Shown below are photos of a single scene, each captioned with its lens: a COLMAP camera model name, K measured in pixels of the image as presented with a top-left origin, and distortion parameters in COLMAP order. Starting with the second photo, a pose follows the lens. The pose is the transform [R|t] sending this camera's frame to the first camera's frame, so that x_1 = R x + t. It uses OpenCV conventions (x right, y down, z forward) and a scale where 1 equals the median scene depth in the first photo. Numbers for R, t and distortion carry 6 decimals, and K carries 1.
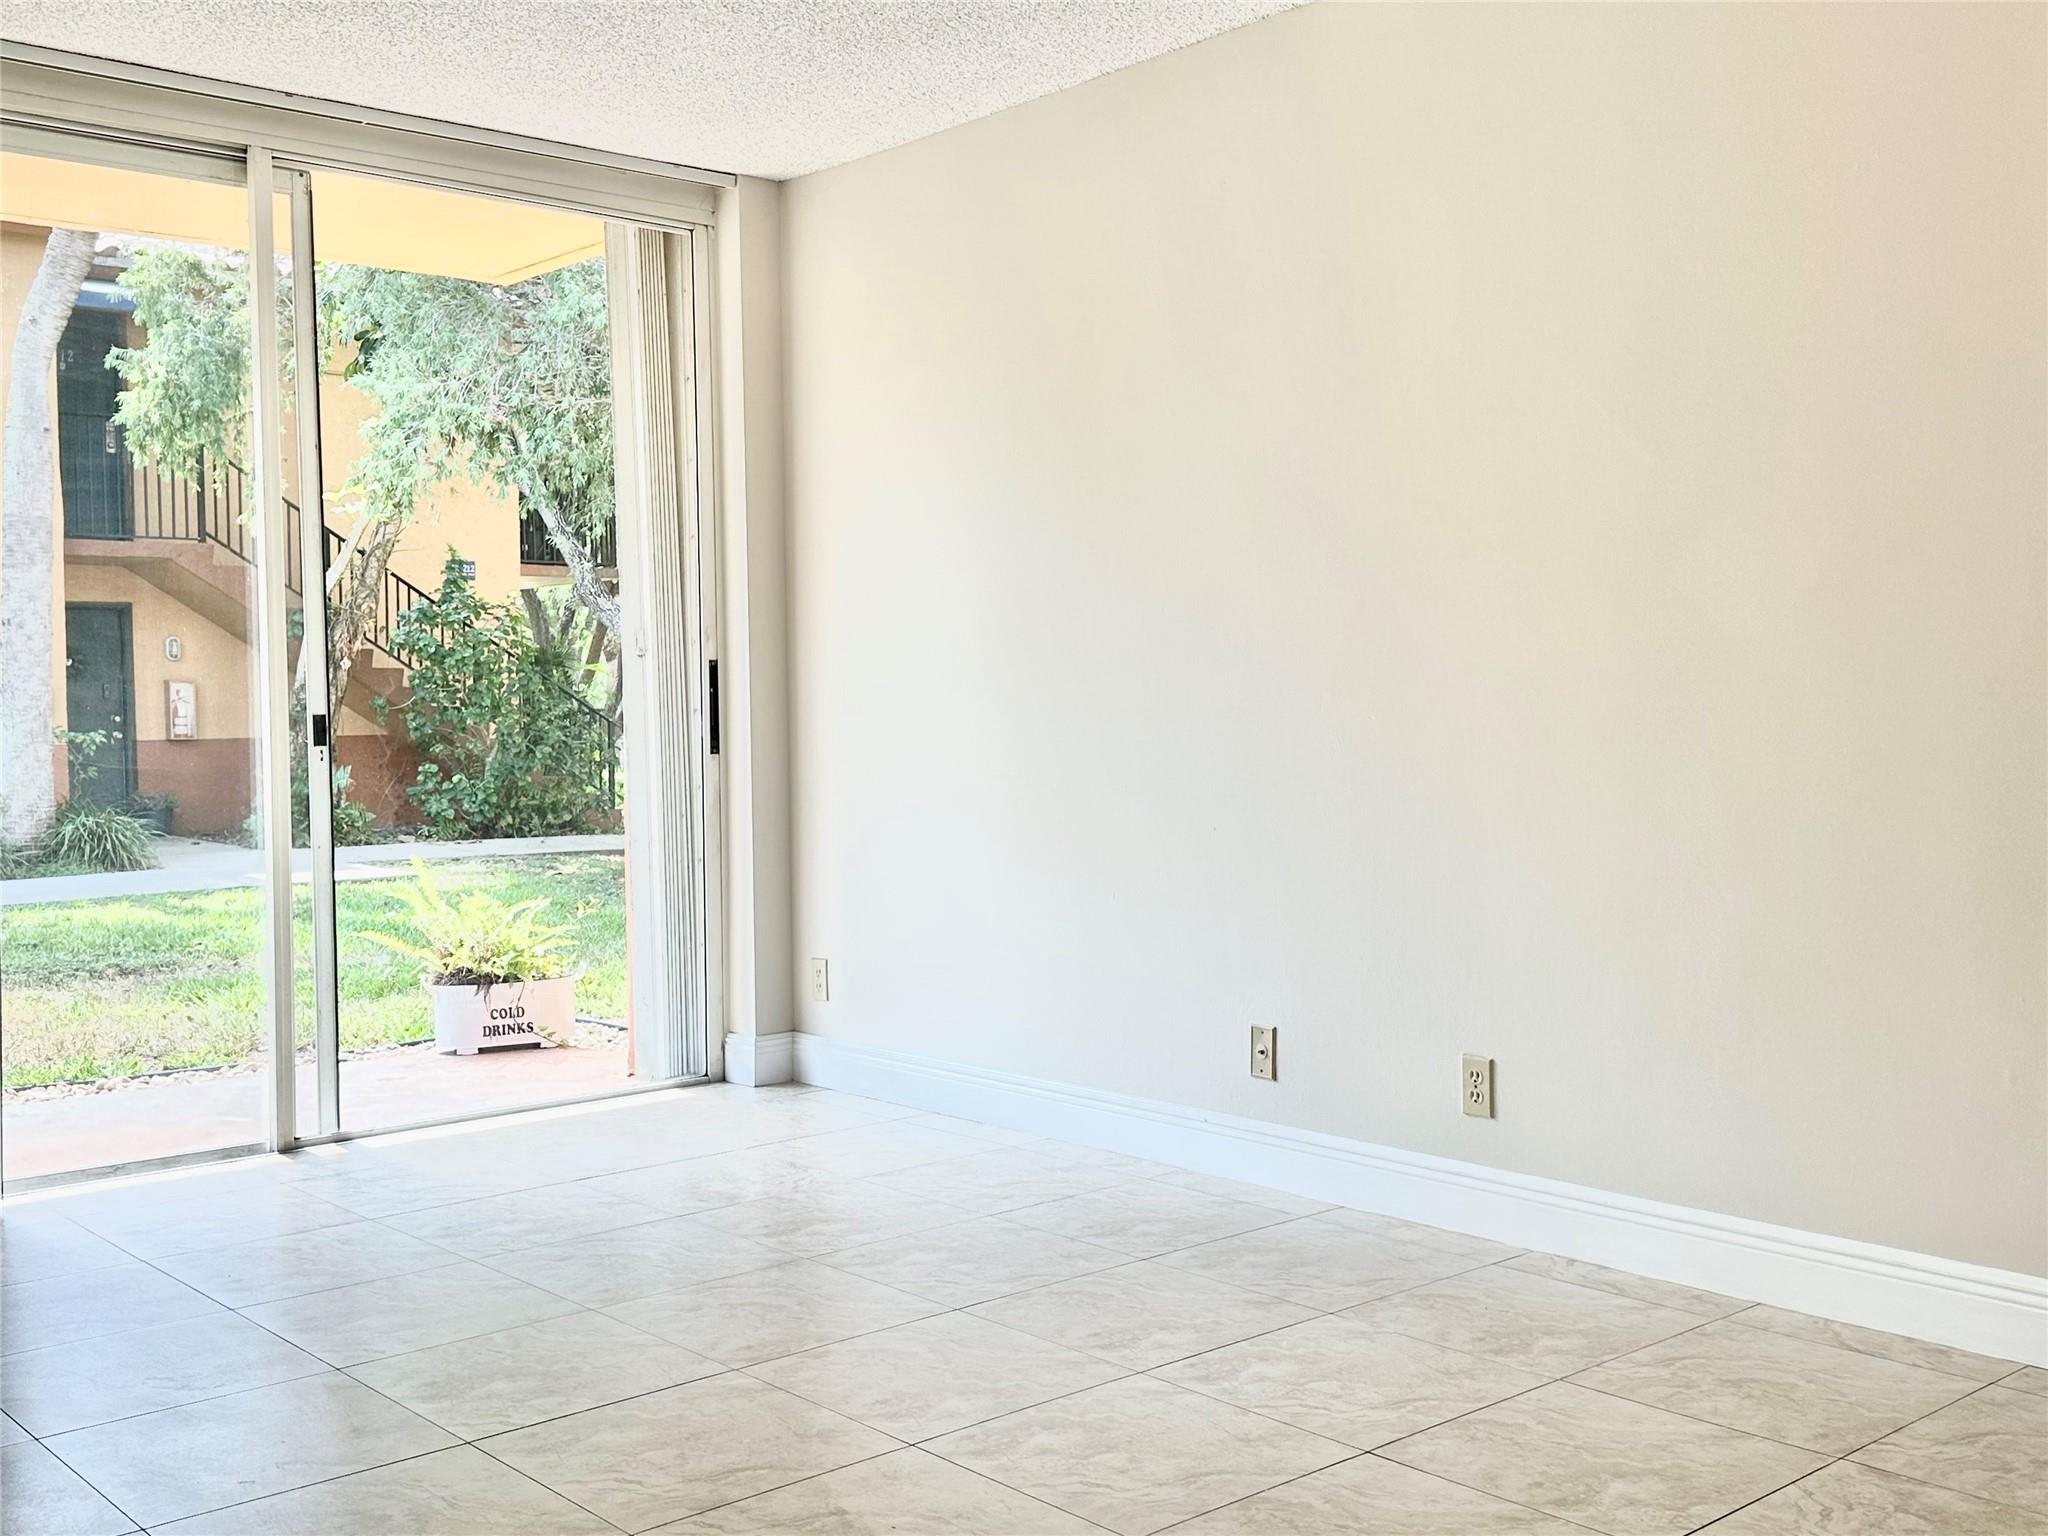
lens RADIAL K [[2077.9, 0, 1026.8], [0, 2077.9, 764.8], [0, 0, 1]] dist [0.009335, 0.000000]
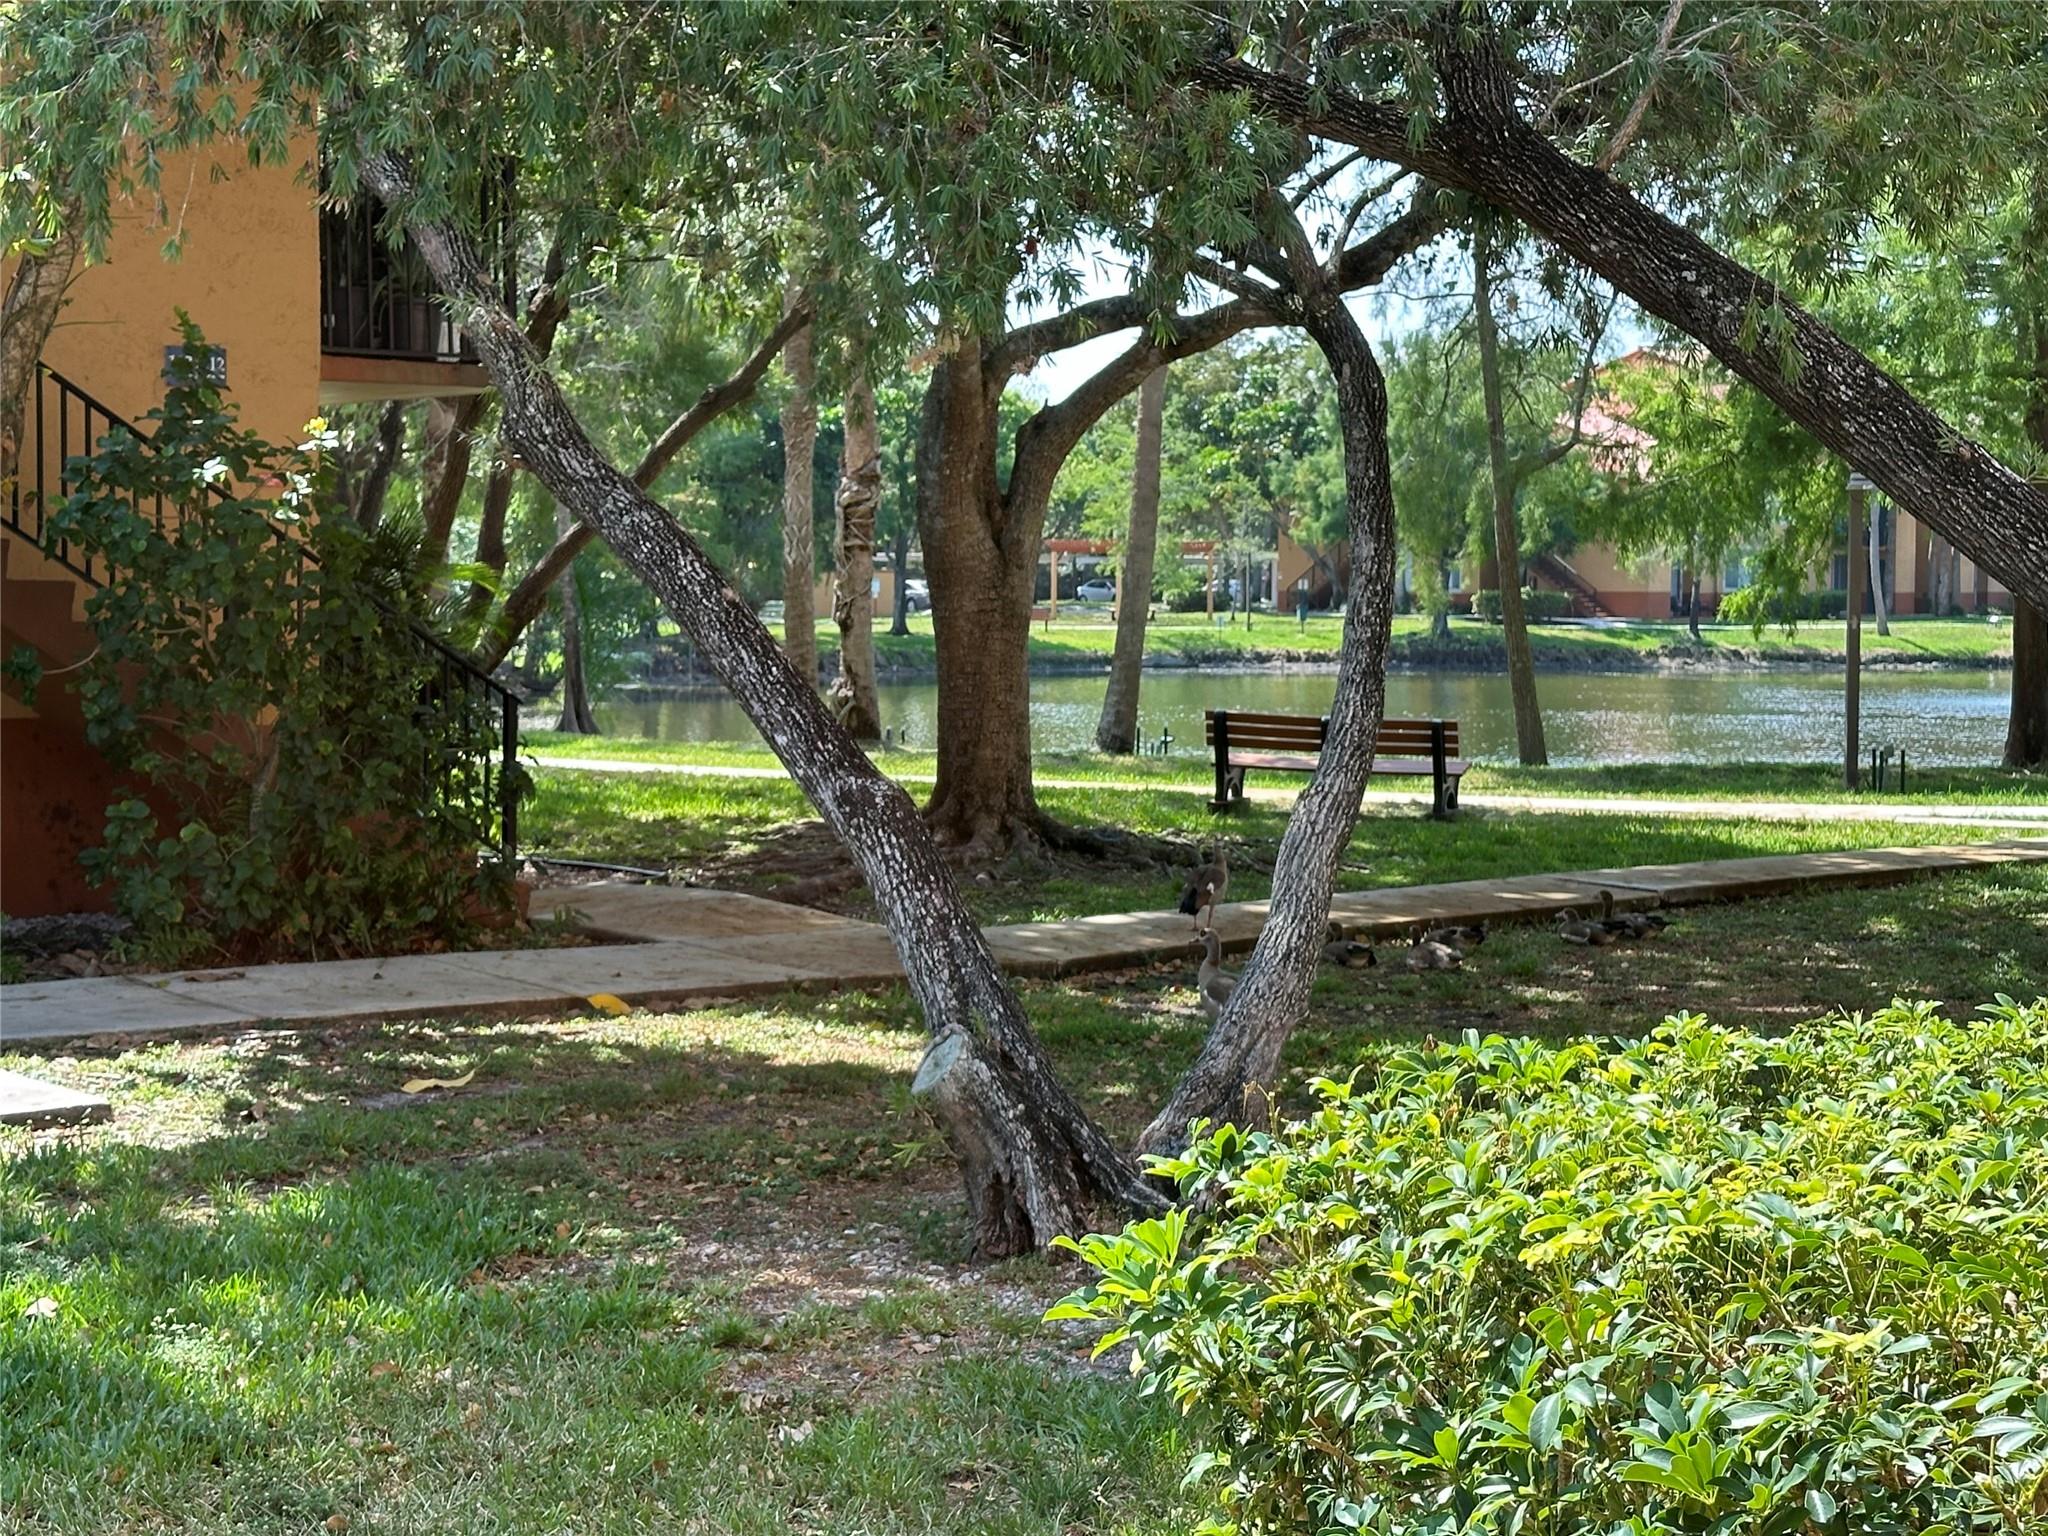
lens RADIAL K [[3425.5, 0, 1022.7], [0, 3425.5, 770.1], [0, 0, 1]] dist [-0.033101, 0.000000]
pose [[0.999744, 0.015717, -0.016260, -0.080201], [-0.015306, 0.999567, 0.025121, -0.027717], [0.016648, -0.024866, 0.999552, 0.256961]]
